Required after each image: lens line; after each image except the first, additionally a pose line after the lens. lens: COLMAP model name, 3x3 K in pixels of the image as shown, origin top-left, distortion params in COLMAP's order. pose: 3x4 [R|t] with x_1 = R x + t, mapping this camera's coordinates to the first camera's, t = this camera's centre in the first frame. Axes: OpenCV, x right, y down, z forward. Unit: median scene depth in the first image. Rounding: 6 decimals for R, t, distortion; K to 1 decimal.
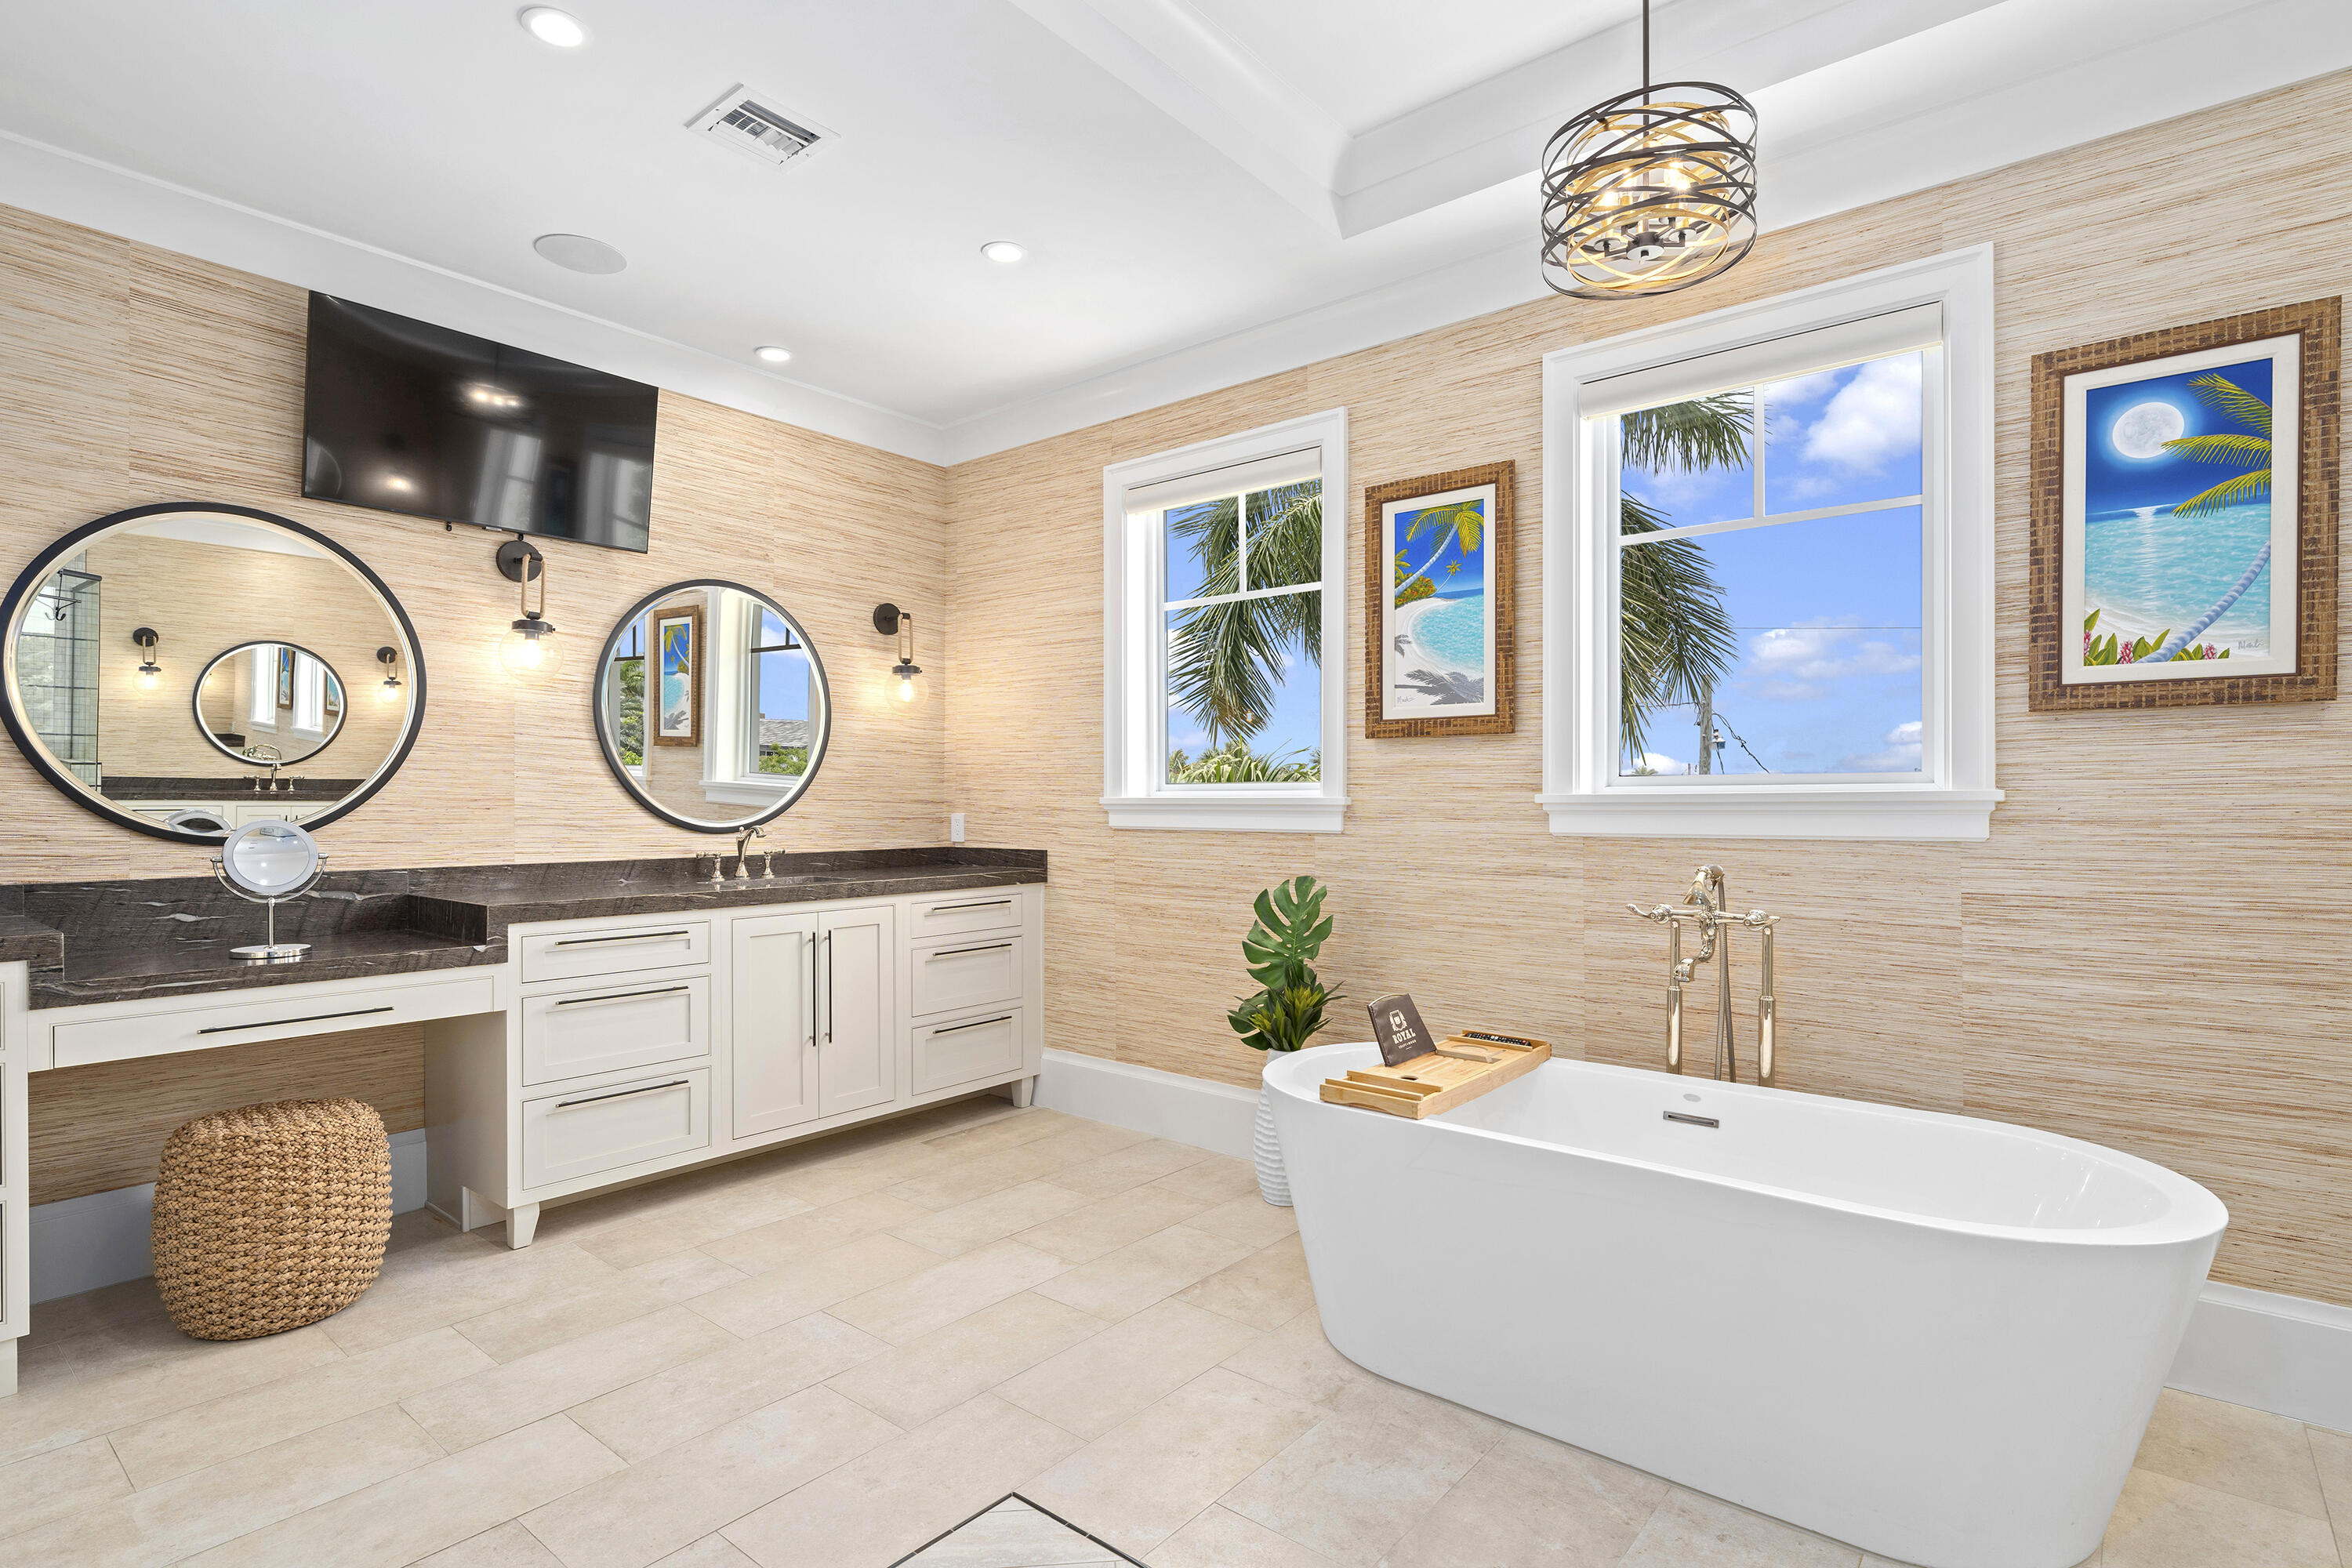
lens RADIAL K [[1157.4, 0, 1192.3], [0, 1157.4, 798.4], [0, 0, 1]] dist [0.002174, 0.000478]
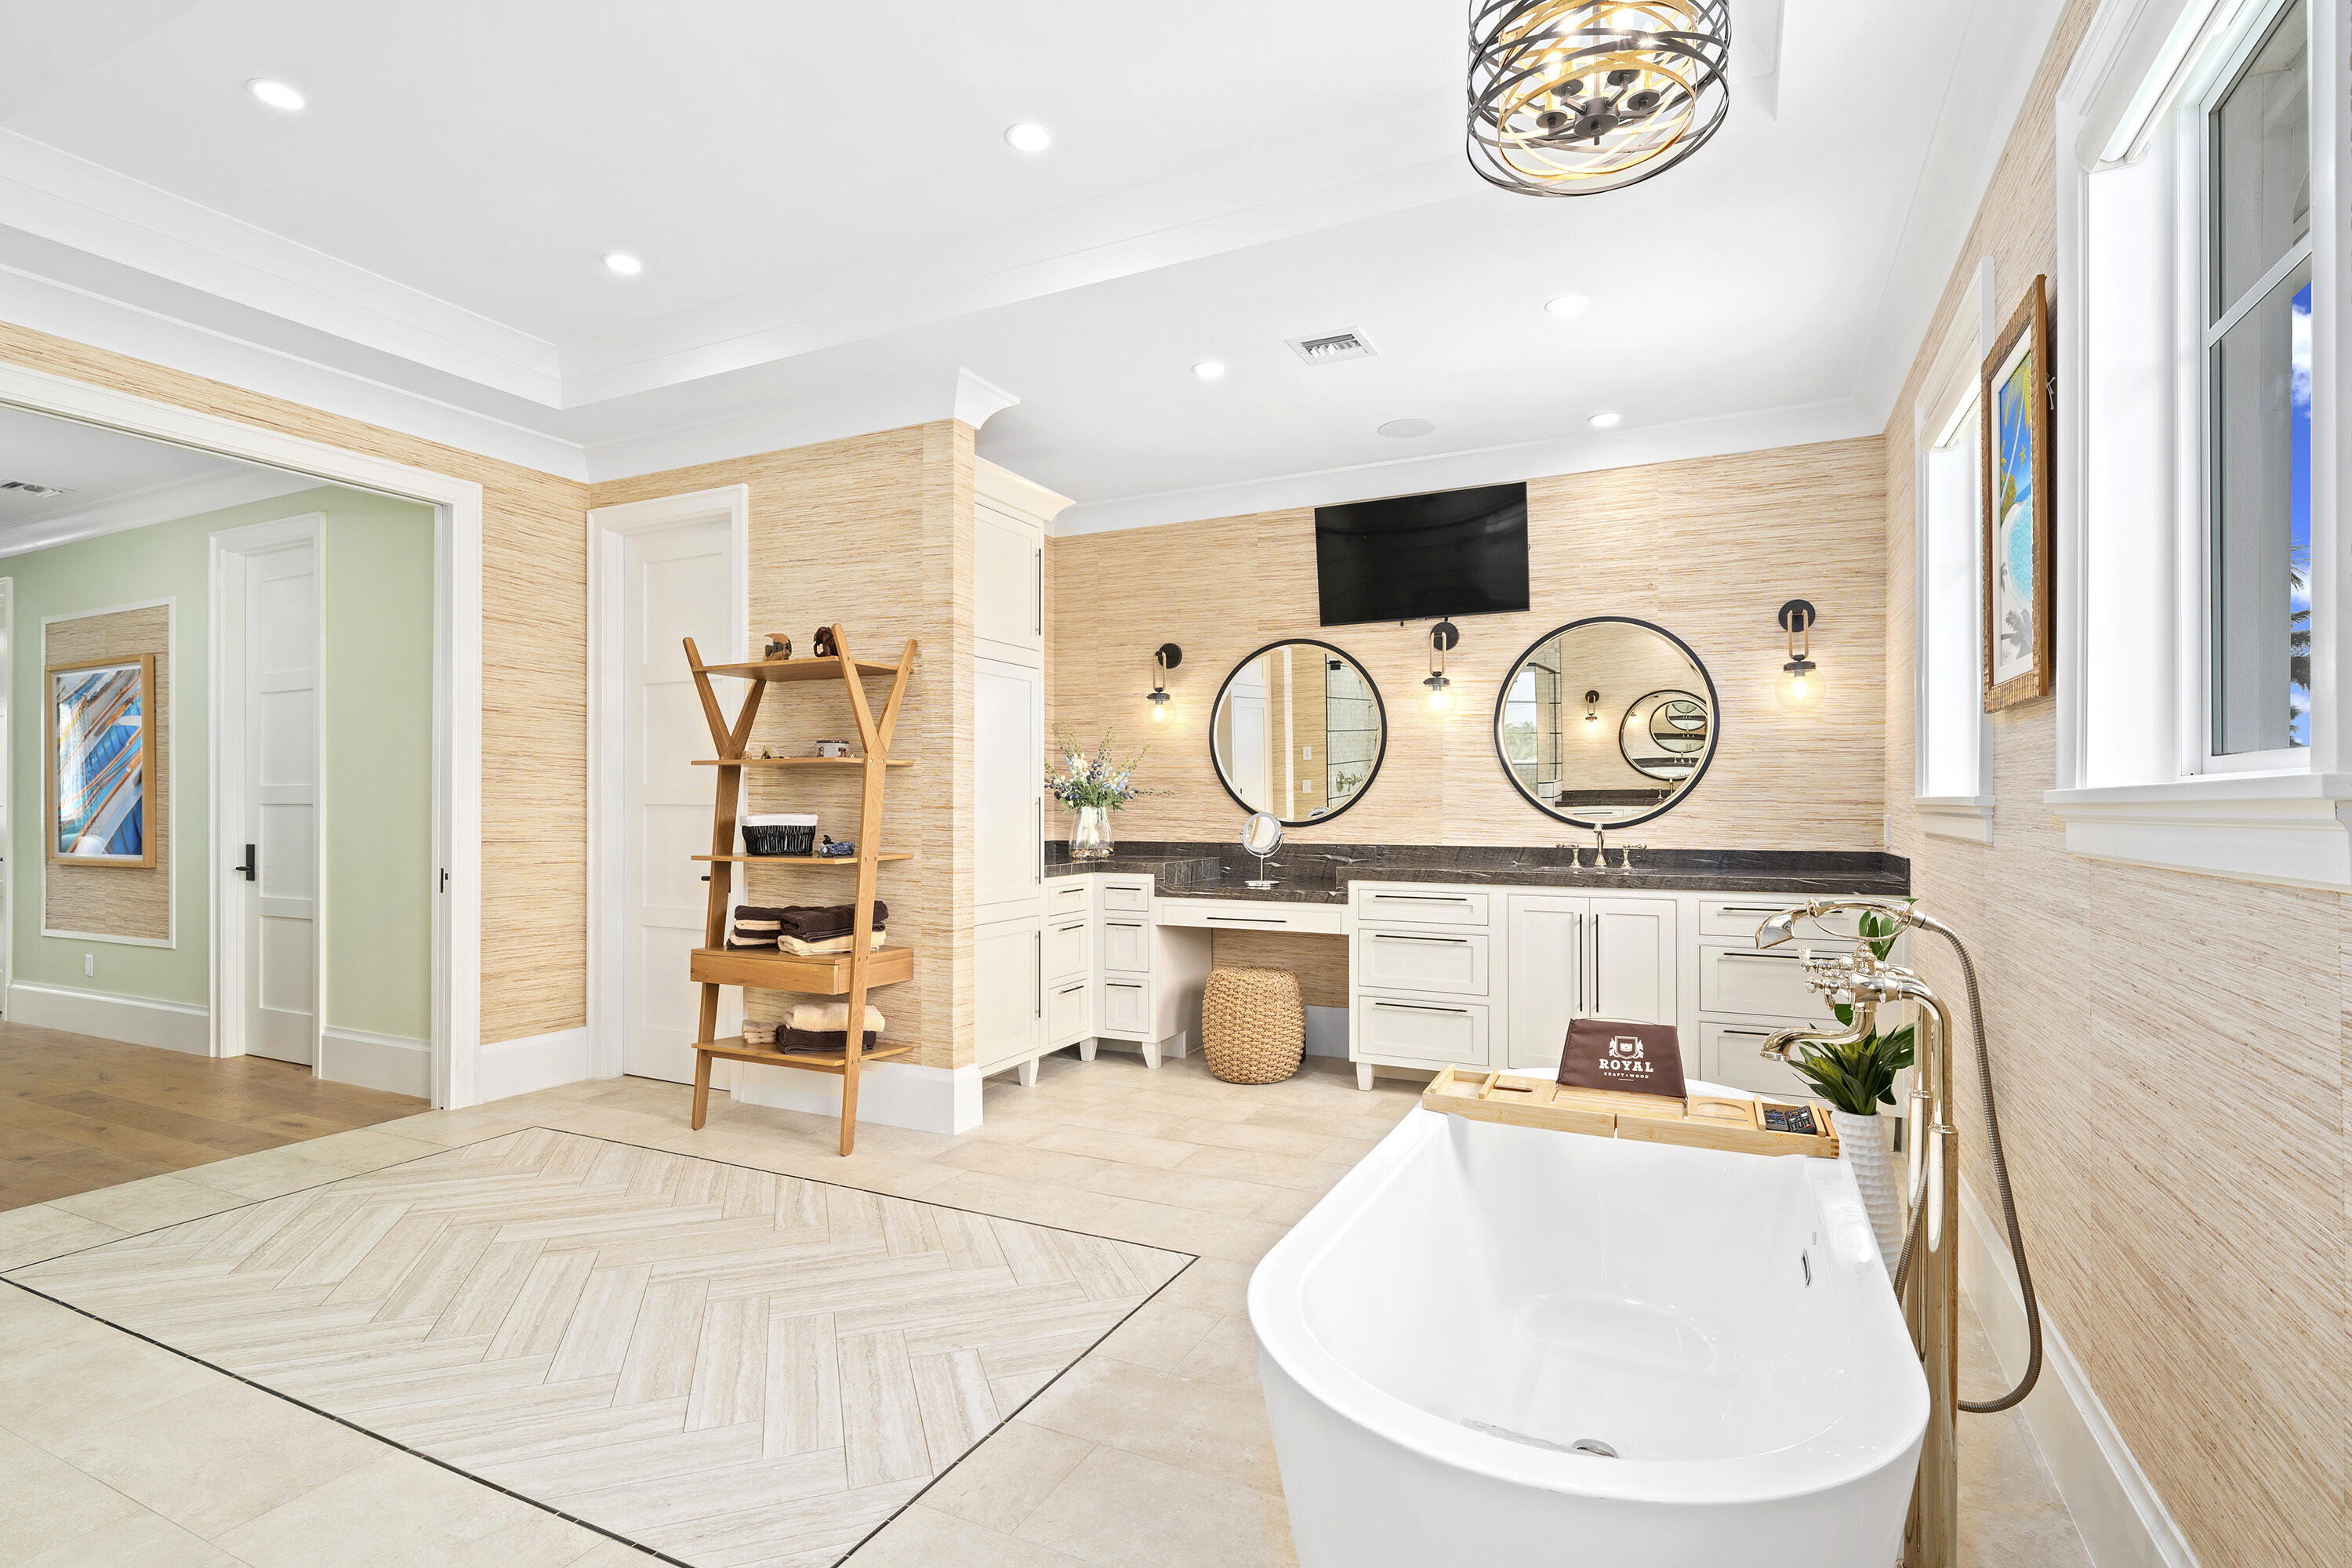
lens RADIAL K [[1157.4, 0, 1190.1], [0, 1157.4, 791.2], [0, 0, 1]] dist [0.002174, 0.000478]
pose [[0.225561, -0.011142, -0.974165, 0.737919], [0.003287, 0.999938, -0.010676, 0.002933], [0.974224, -0.000794, 0.225583, 0.358090]]
